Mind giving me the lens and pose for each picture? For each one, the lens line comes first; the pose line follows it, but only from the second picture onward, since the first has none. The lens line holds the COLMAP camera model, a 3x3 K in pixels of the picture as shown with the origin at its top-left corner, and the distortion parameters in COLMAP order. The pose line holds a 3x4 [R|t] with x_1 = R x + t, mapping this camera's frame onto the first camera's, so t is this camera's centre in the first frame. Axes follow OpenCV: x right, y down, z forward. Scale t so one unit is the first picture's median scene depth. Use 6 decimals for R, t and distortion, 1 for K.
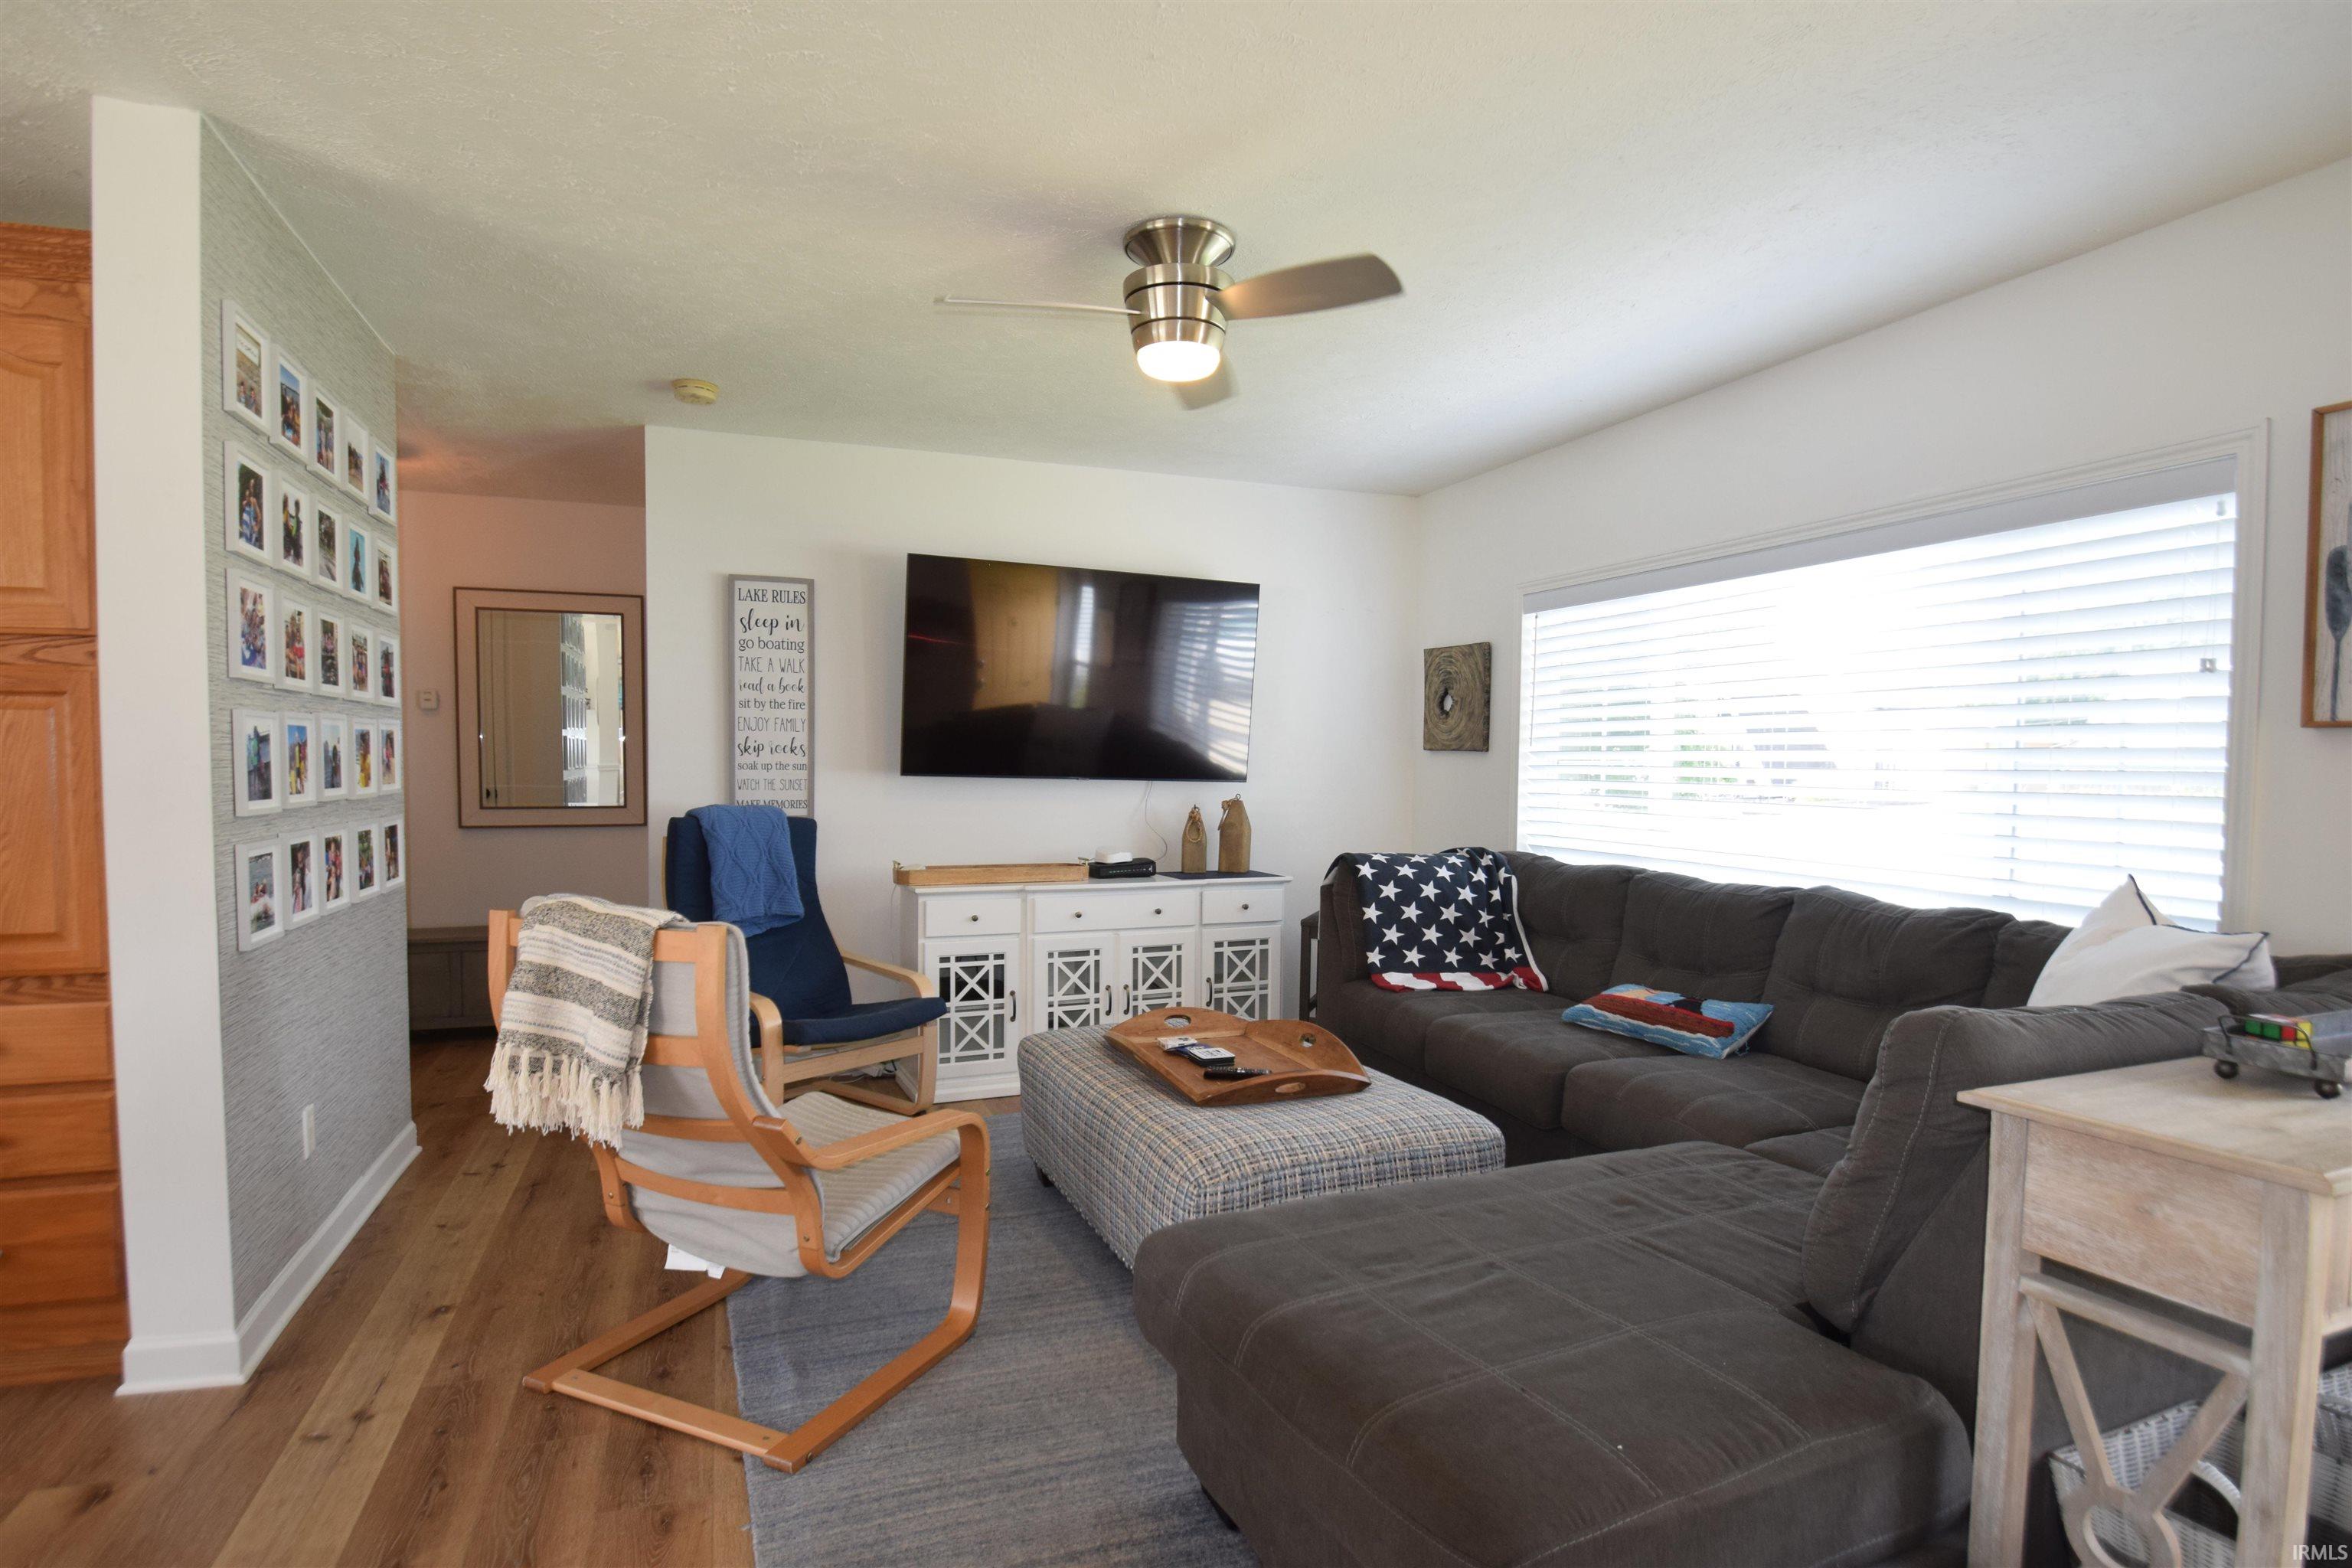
lens RADIAL K [[1176.1, 0, 1176.0], [0, 1176.1, 784.0], [0, 0, 1]] dist [-0.007052, -0.014501]
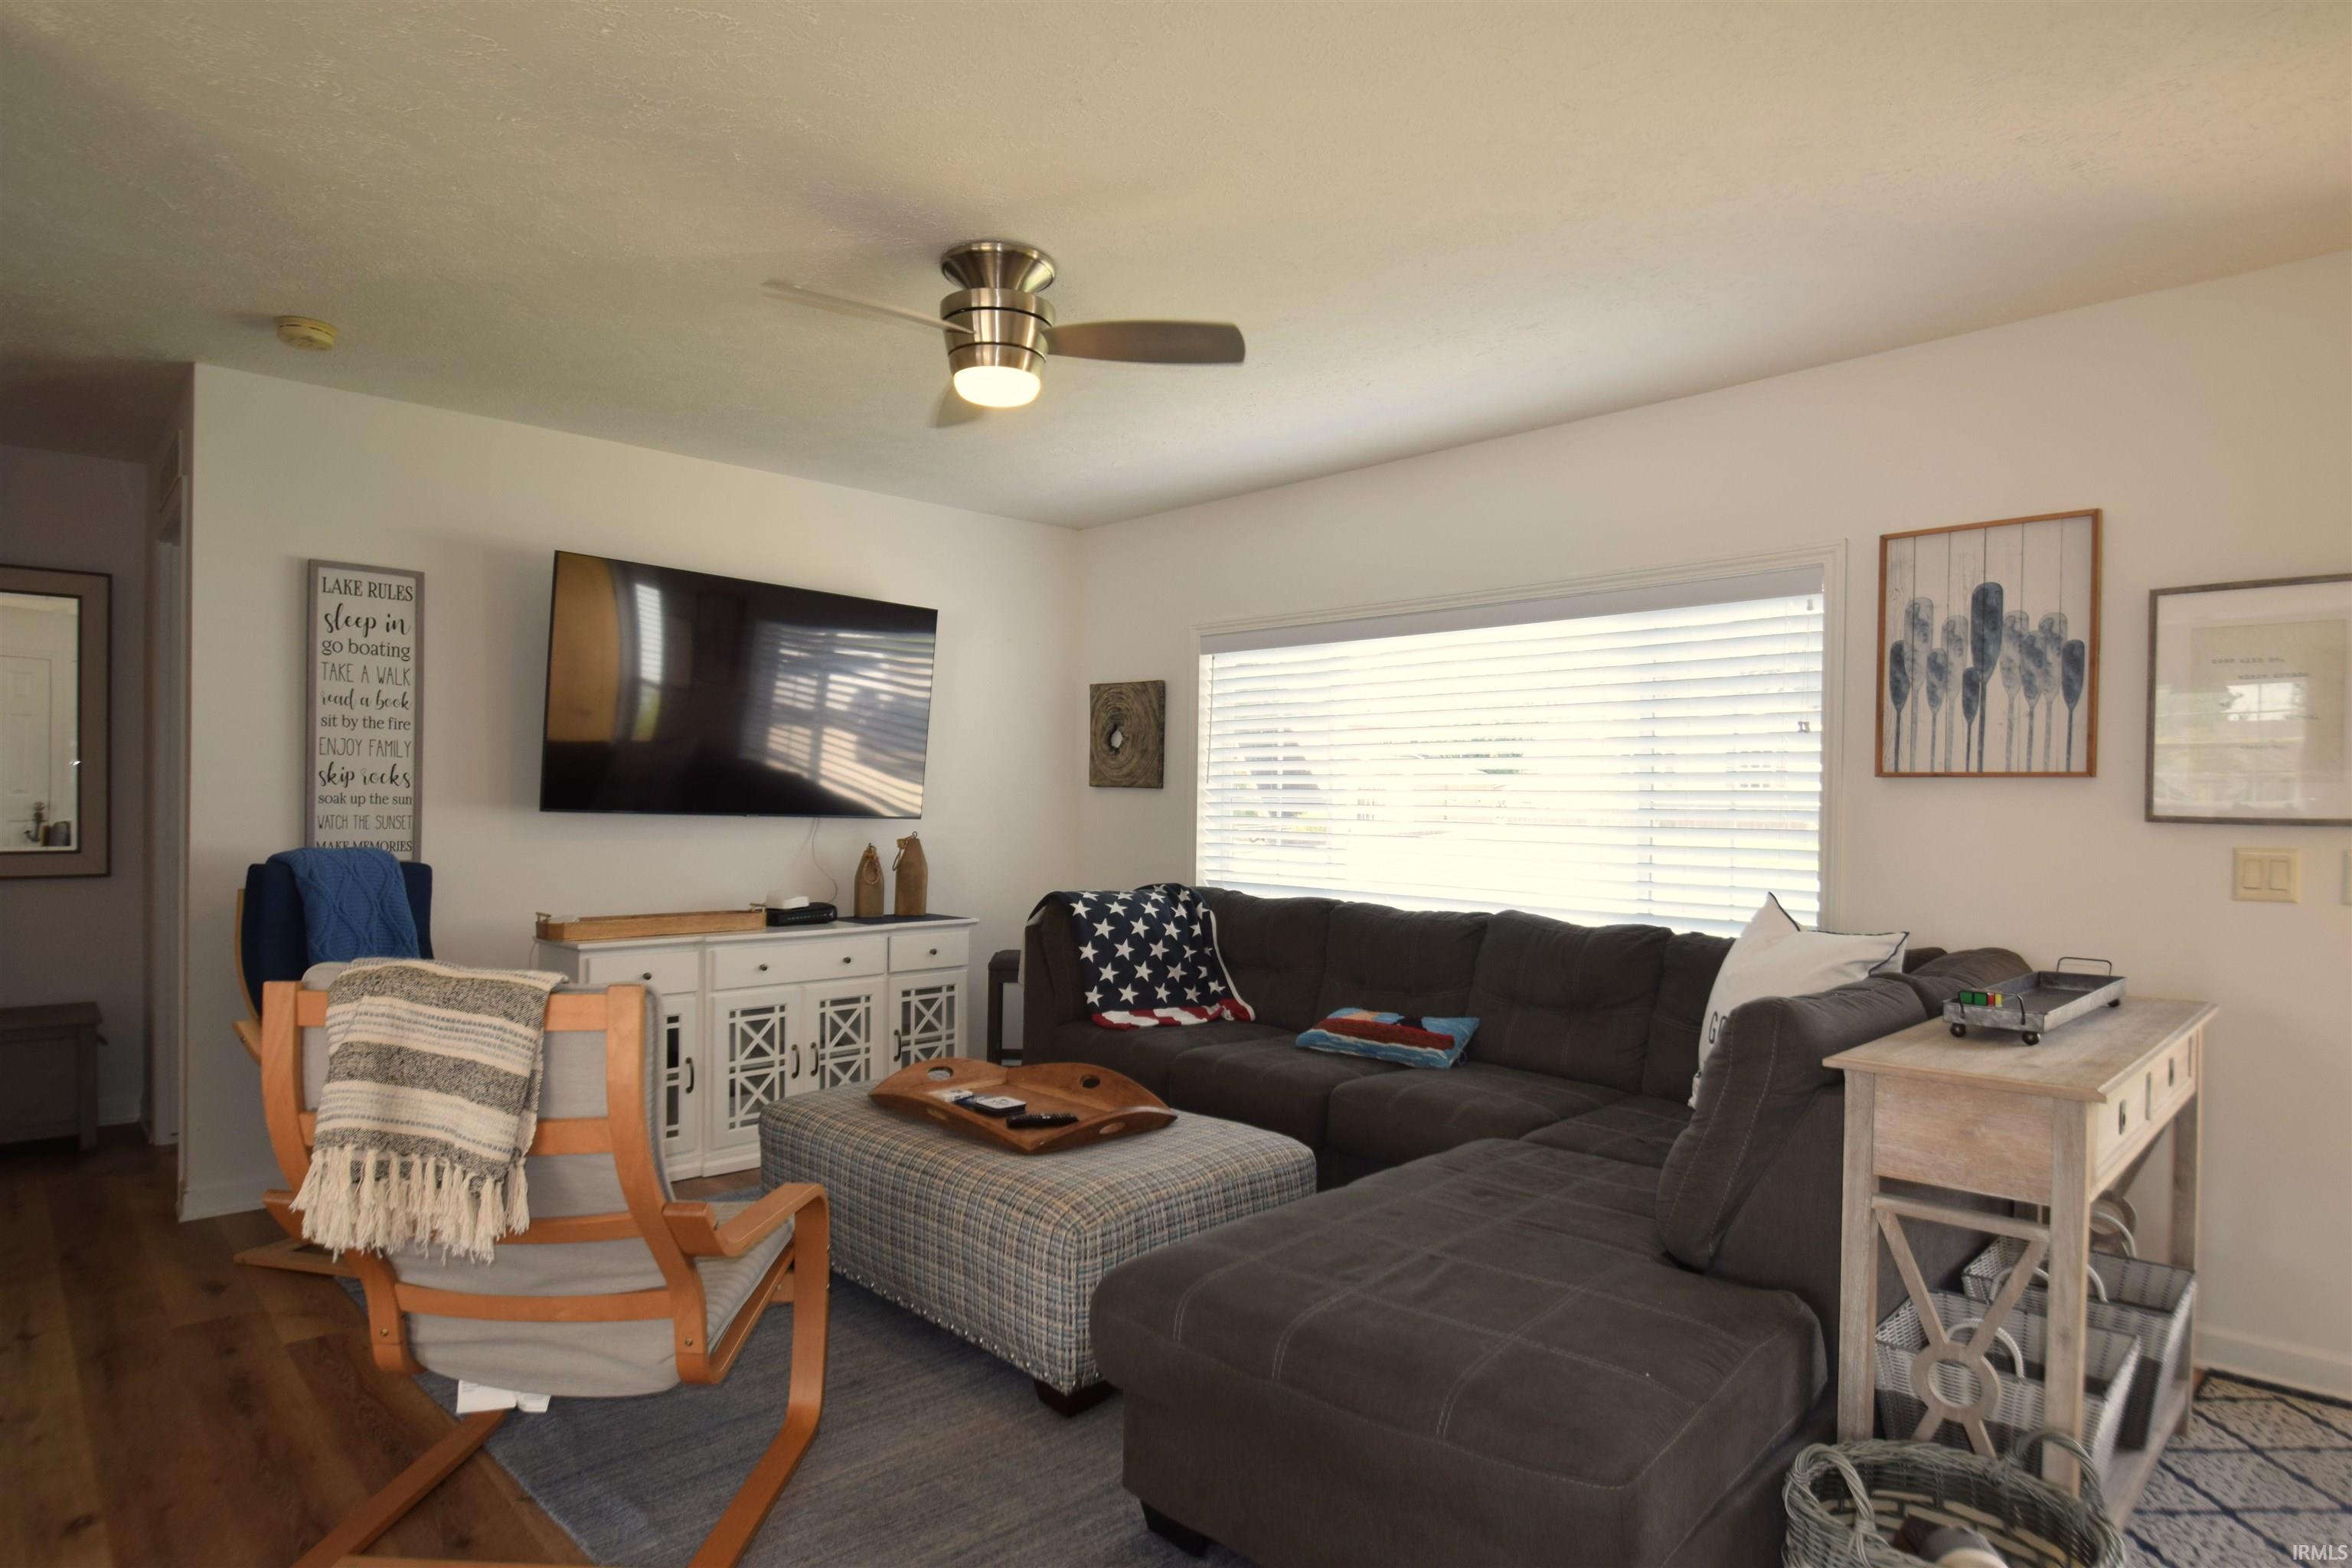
lens RADIAL K [[1256.4, 0, 1176.0], [0, 1256.4, 784.0], [0, 0, 1]] dist [-0.024477, -0.000271]
pose [[0.924448, 0.010303, 0.381169, -0.223061], [0.000808, 0.999580, -0.028977, -0.000473], [-0.381307, 0.027095, 0.924051, -0.003995]]
